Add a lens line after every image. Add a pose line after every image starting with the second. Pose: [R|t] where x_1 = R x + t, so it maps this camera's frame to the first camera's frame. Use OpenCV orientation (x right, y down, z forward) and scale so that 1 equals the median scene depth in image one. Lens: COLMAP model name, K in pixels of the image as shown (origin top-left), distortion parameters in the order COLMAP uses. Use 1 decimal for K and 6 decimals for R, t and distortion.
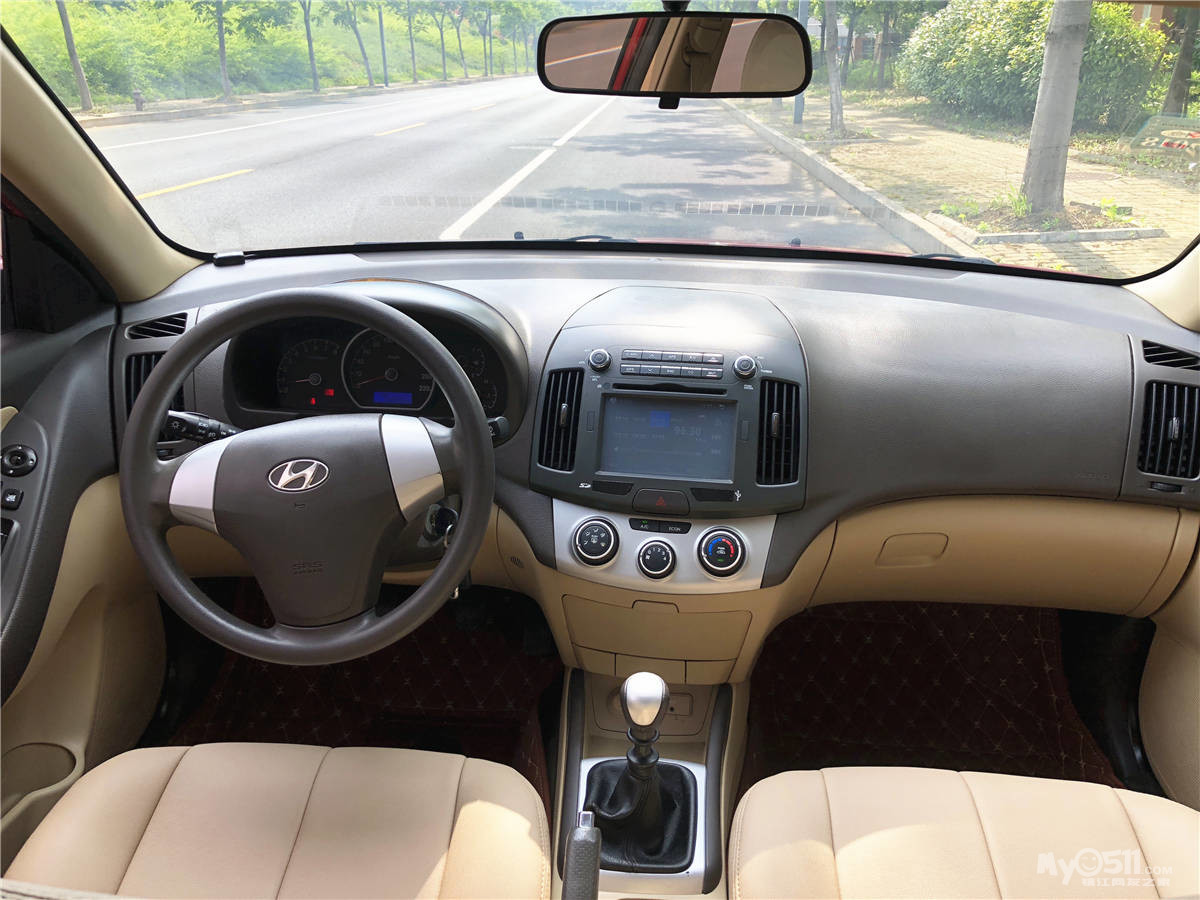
lens RADIAL K [[985.7, 0, 595.4], [0, 985.7, 441.9], [0, 0, 1]] dist [0.037449, -0.052483]
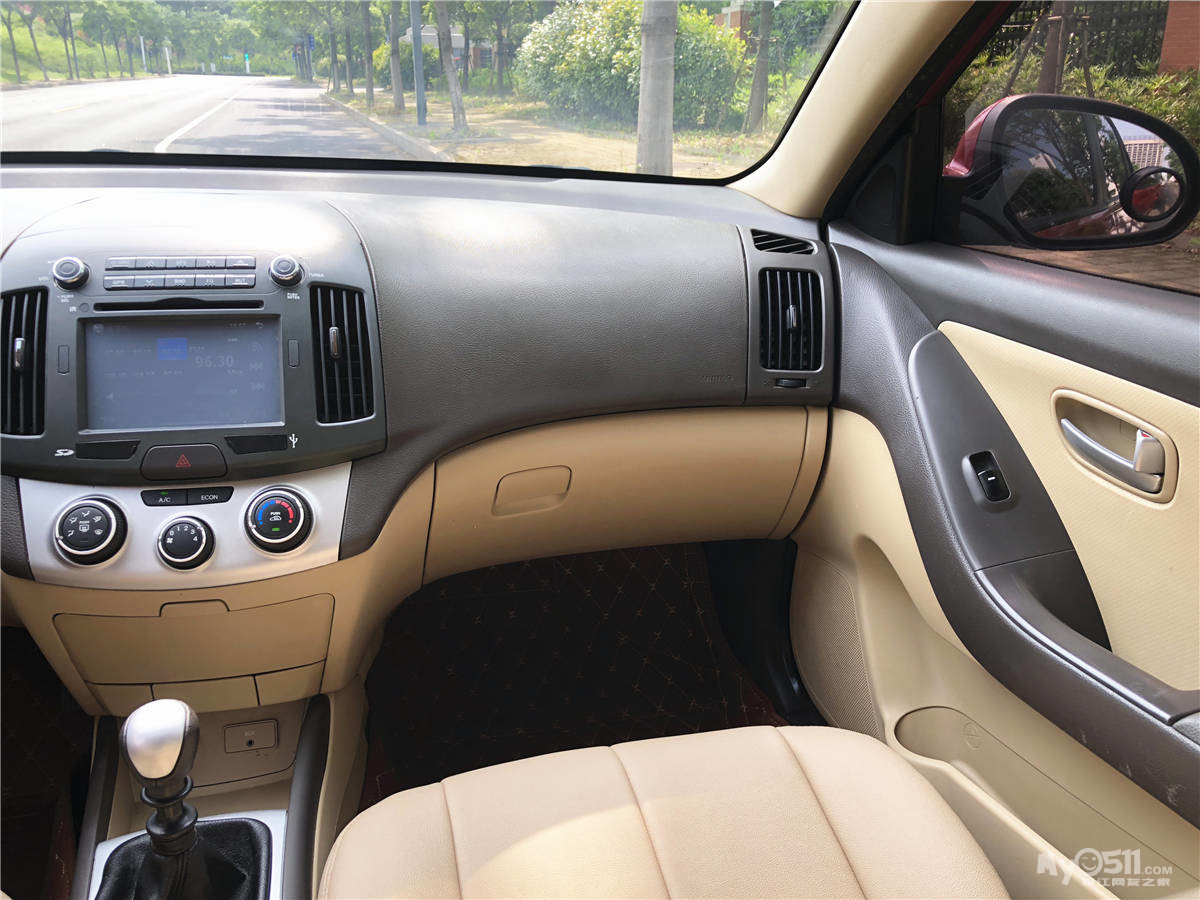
lens RADIAL K [[985.7, 0, 609.0], [0, 985.7, 450.4], [0, 0, 1]] dist [0.037449, -0.052483]
pose [[0.934703, -0.108982, 0.338311, 0.108475], [0.110853, 0.993740, 0.013848, 0.073997], [-0.337702, 0.024559, 0.940933, 0.209732]]
